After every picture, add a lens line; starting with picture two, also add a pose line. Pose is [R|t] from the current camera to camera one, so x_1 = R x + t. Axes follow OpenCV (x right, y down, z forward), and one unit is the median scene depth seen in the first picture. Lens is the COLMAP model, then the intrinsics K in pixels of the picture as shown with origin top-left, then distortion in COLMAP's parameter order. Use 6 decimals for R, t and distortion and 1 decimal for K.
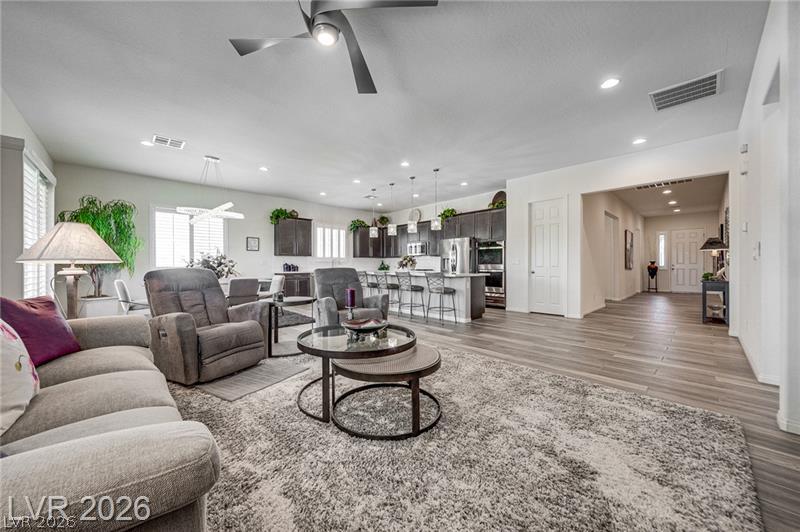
lens RADIAL K [[295.5, 0, 390.9], [0, 295.5, 268.7], [0, 0, 1]] dist [-0.001519, -0.000354]
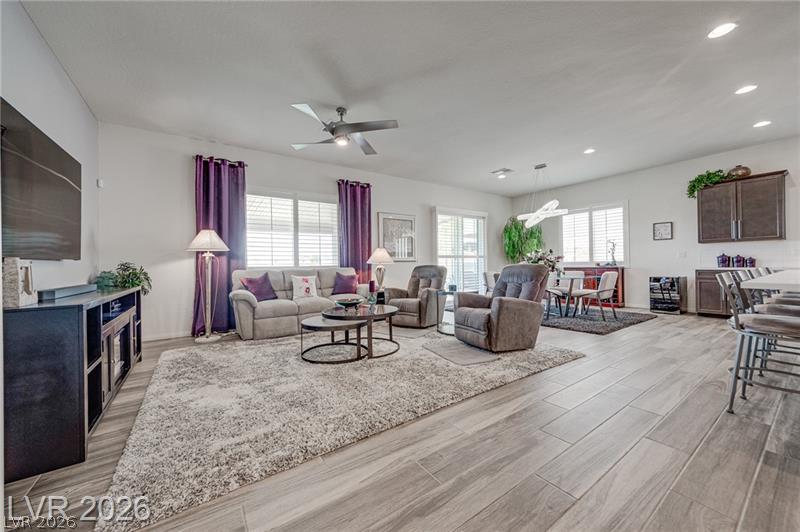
lens RADIAL K [[295.5, 0, 390.9], [0, 295.5, 268.7], [0, 0, 1]] dist [-0.001519, -0.000354]
pose [[-0.142101, 0.014541, -0.989745, 0.563156], [0.010429, 0.999859, 0.013193, -0.003191], [0.989797, -0.008448, -0.142232, 0.560758]]
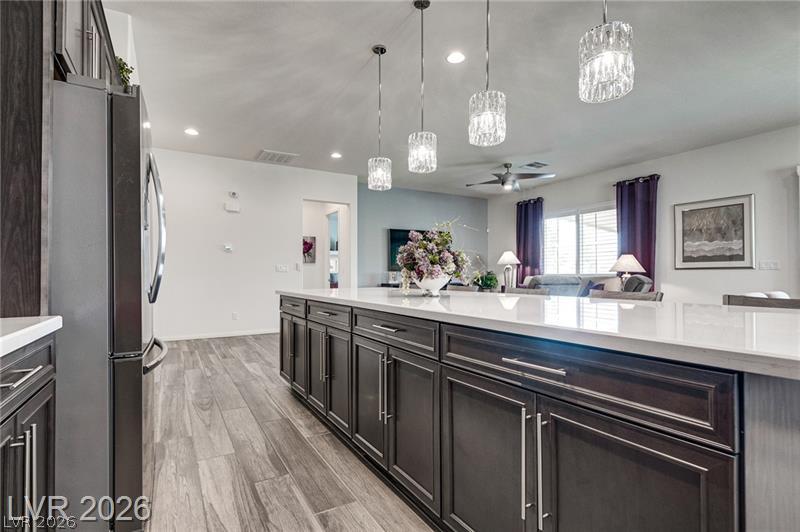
lens RADIAL K [[391.5, 0, 398.9], [0, 391.5, 273.3], [0, 0, 1]] dist [-0.000446, -0.000417]
pose [[-0.980125, 0.006435, 0.198278, 0.019256], [0.007030, 0.999973, 0.002296, -0.011660], [-0.198257, 0.003644, -0.980143, 1.643596]]
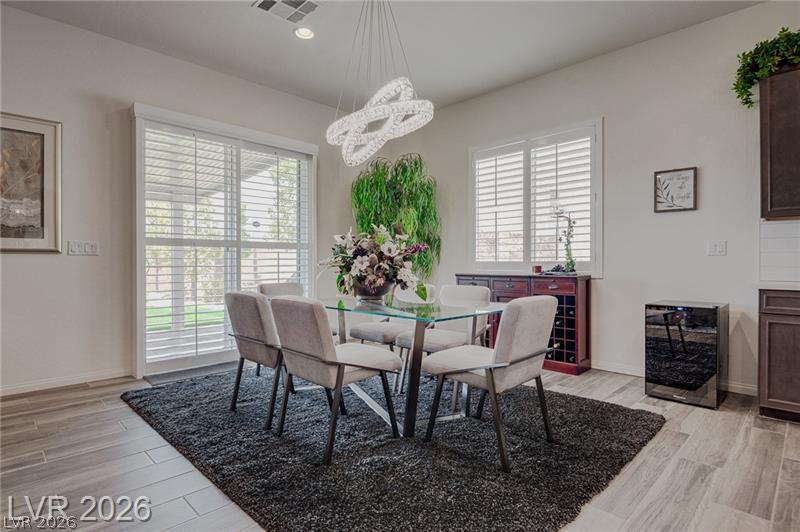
lens RADIAL K [[427.5, 0, 381.2], [0, 427.5, 264.1], [0, 0, 1]] dist [0.005696, 0.000302]
pose [[0.028209, 0.003403, -0.999596, -0.027192], [-0.008434, 0.999959, 0.003166, -0.004247], [0.999566, 0.008342, 0.028237, 0.941174]]
